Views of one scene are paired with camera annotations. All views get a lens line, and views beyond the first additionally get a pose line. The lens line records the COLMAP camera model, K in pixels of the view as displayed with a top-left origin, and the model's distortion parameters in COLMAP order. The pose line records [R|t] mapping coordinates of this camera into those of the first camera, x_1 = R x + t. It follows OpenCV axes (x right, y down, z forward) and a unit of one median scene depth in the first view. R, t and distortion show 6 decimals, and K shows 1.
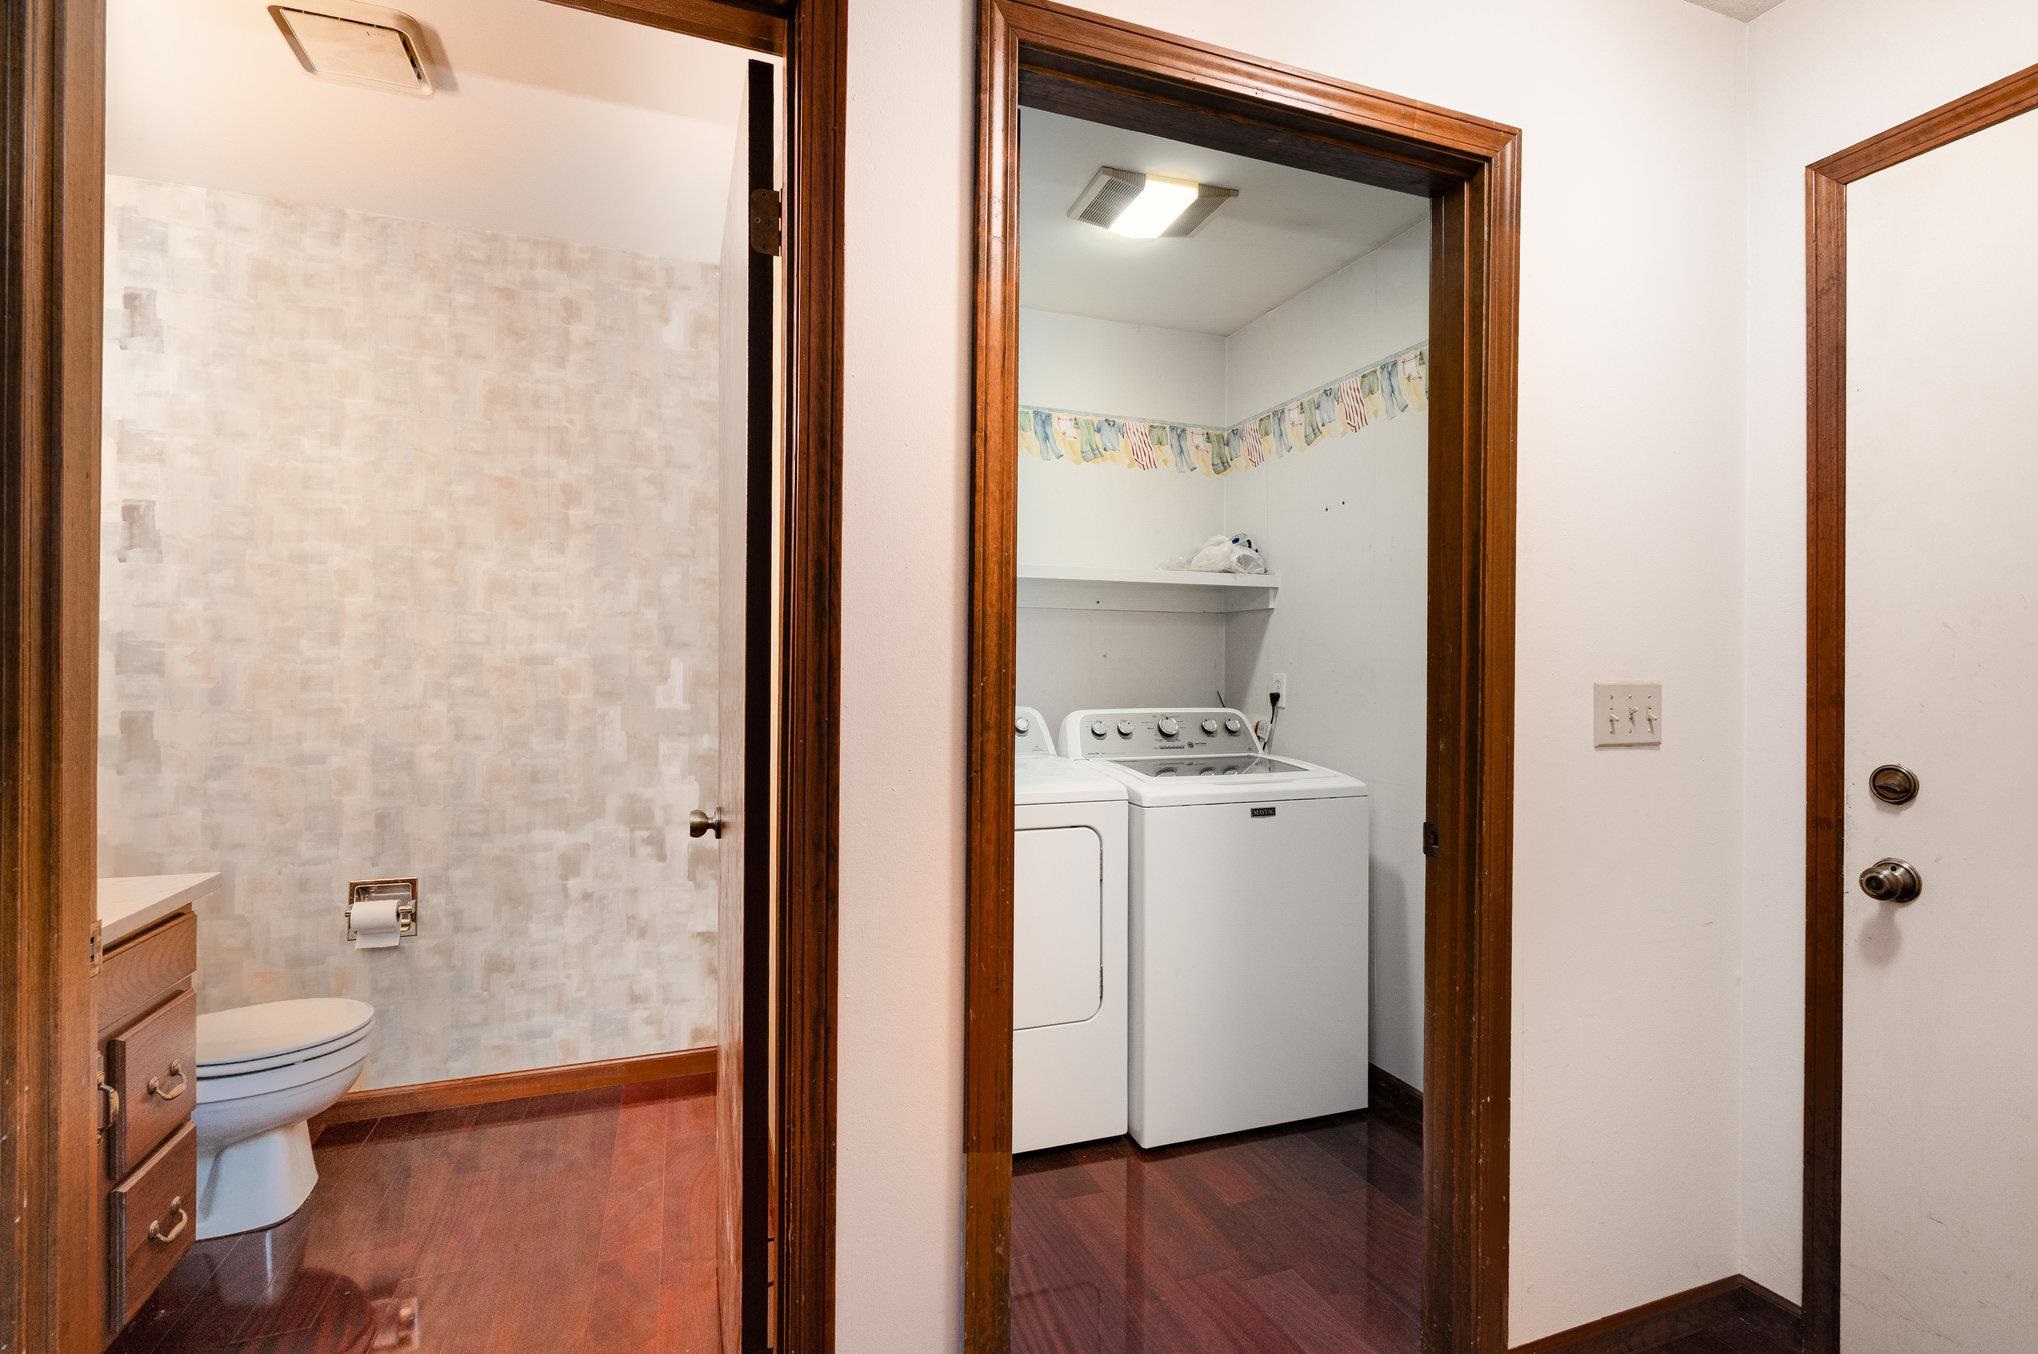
lens RADIAL K [[933.1, 0, 1033.8], [0, 933.1, 666.8], [0, 0, 1]] dist [-0.005653, 0.000562]
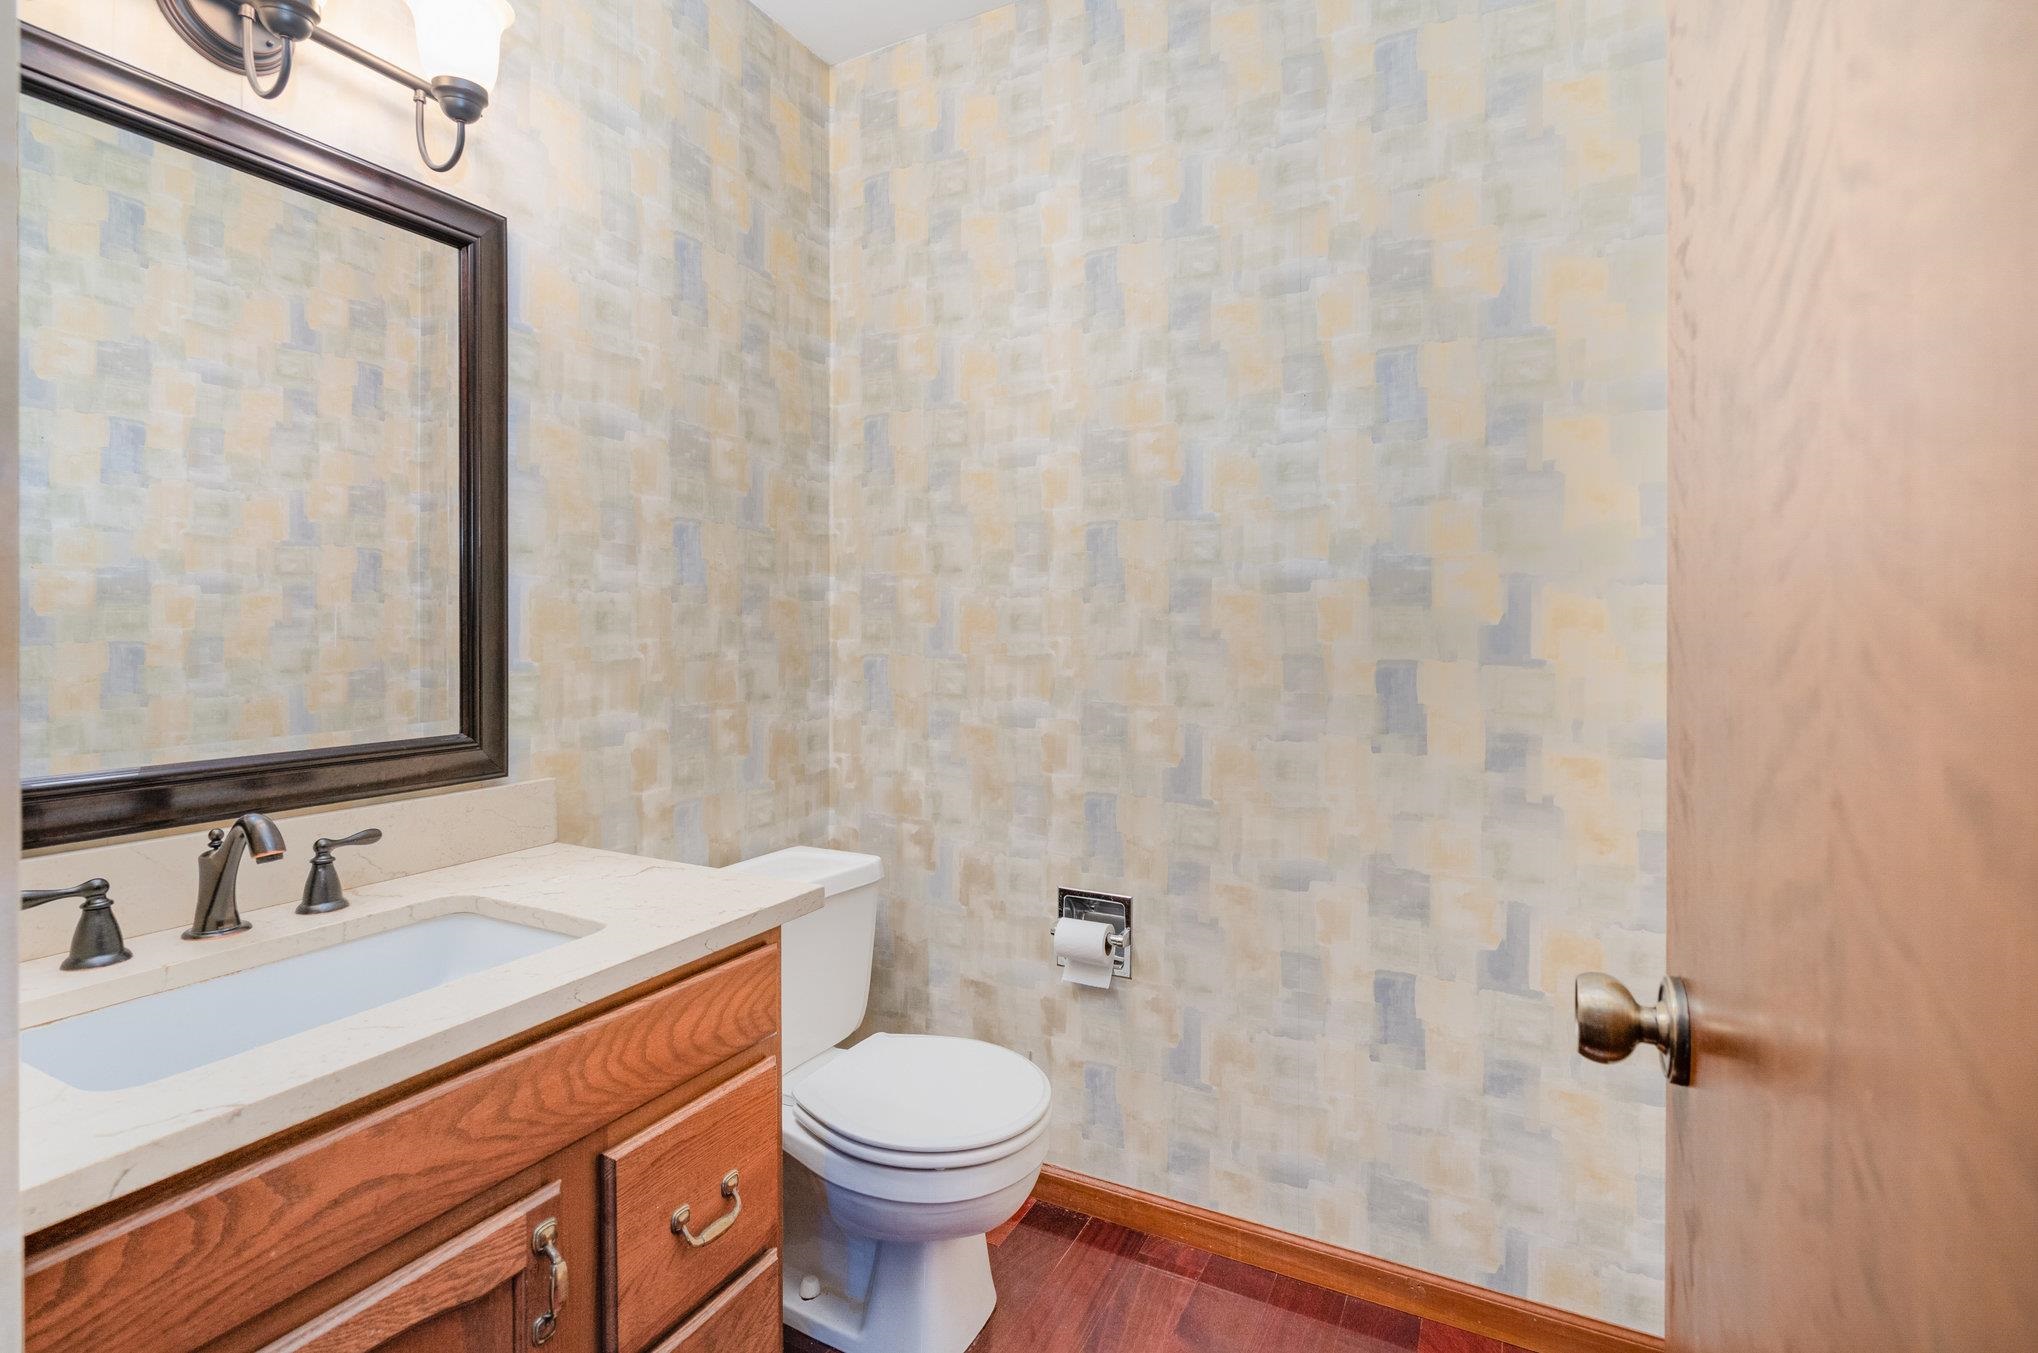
lens RADIAL K [[955.1, 0, 1020.4], [0, 955.1, 632.6], [0, 0, 1]] dist [-0.010309, 0.000000]
pose [[0.668697, -0.000470, -0.743535, -0.183796], [0.004142, 0.999987, 0.003093, 0.023703], [0.743523, -0.005148, 0.668690, 0.460657]]
